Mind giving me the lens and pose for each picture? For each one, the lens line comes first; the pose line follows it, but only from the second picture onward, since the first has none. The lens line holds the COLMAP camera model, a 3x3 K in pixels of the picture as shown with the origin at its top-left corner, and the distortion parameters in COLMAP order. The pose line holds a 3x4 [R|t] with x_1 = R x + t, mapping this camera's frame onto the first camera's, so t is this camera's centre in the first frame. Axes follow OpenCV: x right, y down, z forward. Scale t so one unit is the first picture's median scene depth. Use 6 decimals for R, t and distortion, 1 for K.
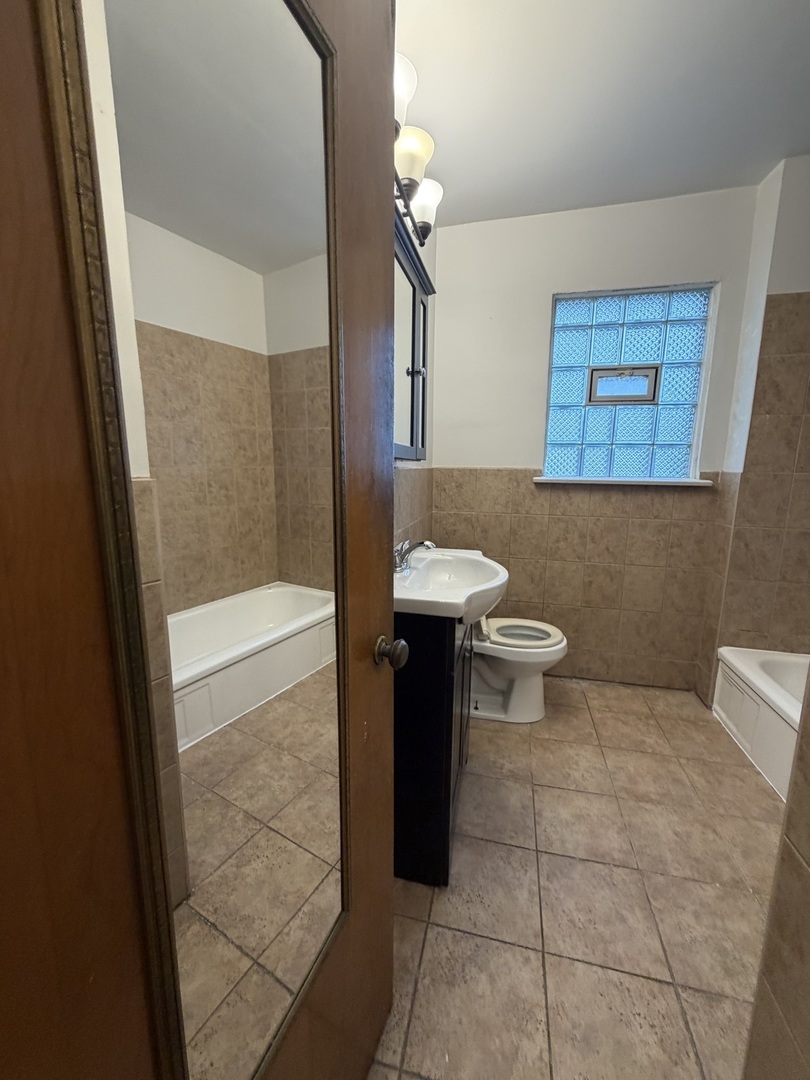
lens RADIAL K [[430.4, 0, 408.6], [0, 430.4, 536.2], [0, 0, 1]] dist [-0.000799, 0.000401]
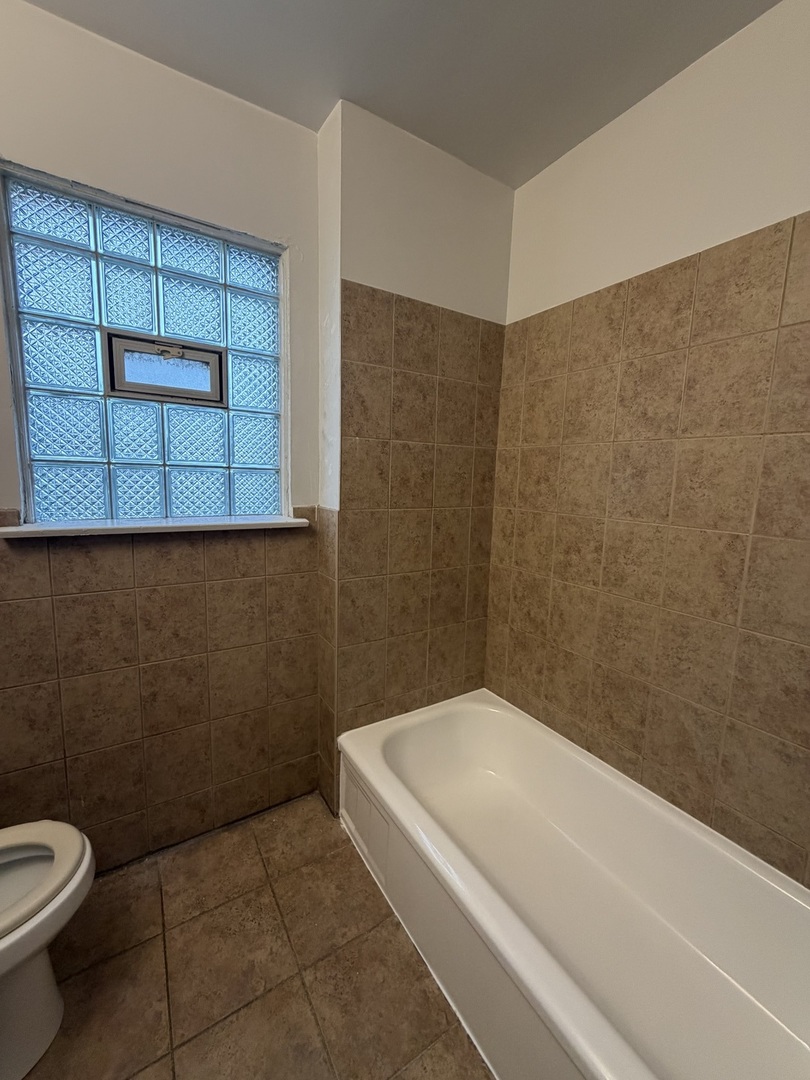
lens RADIAL K [[430.4, 0, 403.7], [0, 430.4, 535.4], [0, 0, 1]] dist [-0.000799, 0.000401]
pose [[0.700098, -0.086370, 0.708804, 0.279607], [0.098283, 0.994865, 0.024152, -0.099343], [-0.707251, 0.052754, 0.704992, 0.344582]]
